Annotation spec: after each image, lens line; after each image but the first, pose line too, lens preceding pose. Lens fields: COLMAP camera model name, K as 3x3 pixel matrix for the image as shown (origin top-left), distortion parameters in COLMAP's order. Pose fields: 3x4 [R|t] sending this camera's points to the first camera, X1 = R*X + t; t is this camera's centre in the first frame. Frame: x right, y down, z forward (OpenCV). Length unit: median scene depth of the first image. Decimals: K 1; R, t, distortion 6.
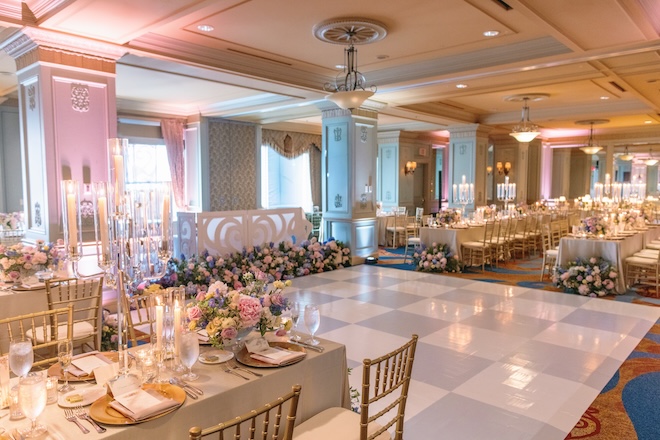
lens RADIAL K [[468.6, 0, 330.6], [0, 468.6, 222.6], [0, 0, 1]] dist [0.001087, -0.000679]
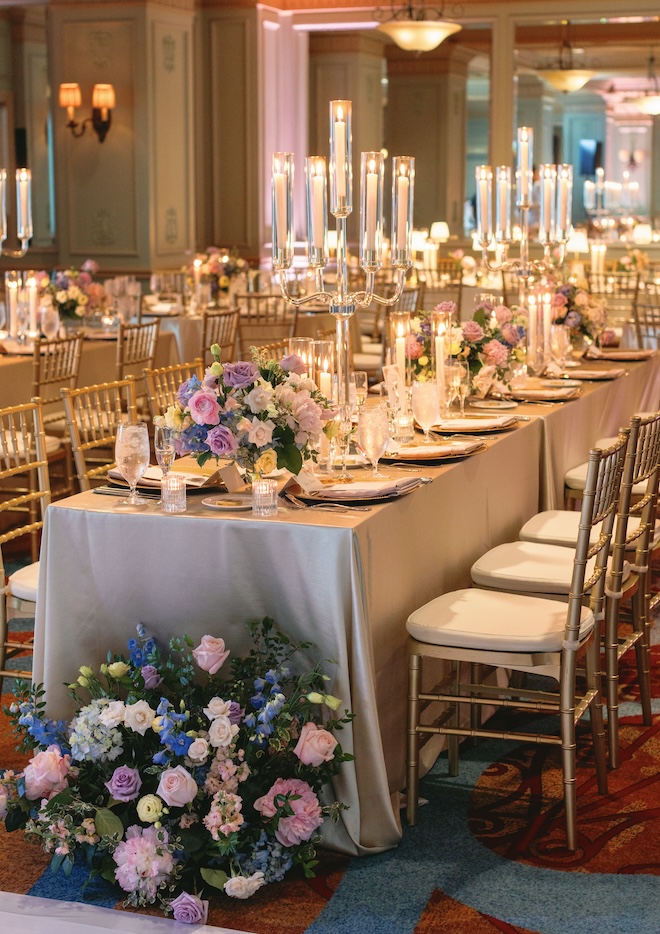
lens RADIAL K [[1688.7, 0, 330.0], [0, 1688.7, 466.1], [0, 0, 1]] dist [-0.012205, 0.000000]
pose [[0.922087, -0.064573, 0.381558, 0.385838], [0.033589, 0.995614, 0.087319, -0.027952], [-0.385523, -0.067699, 0.920211, 0.475330]]
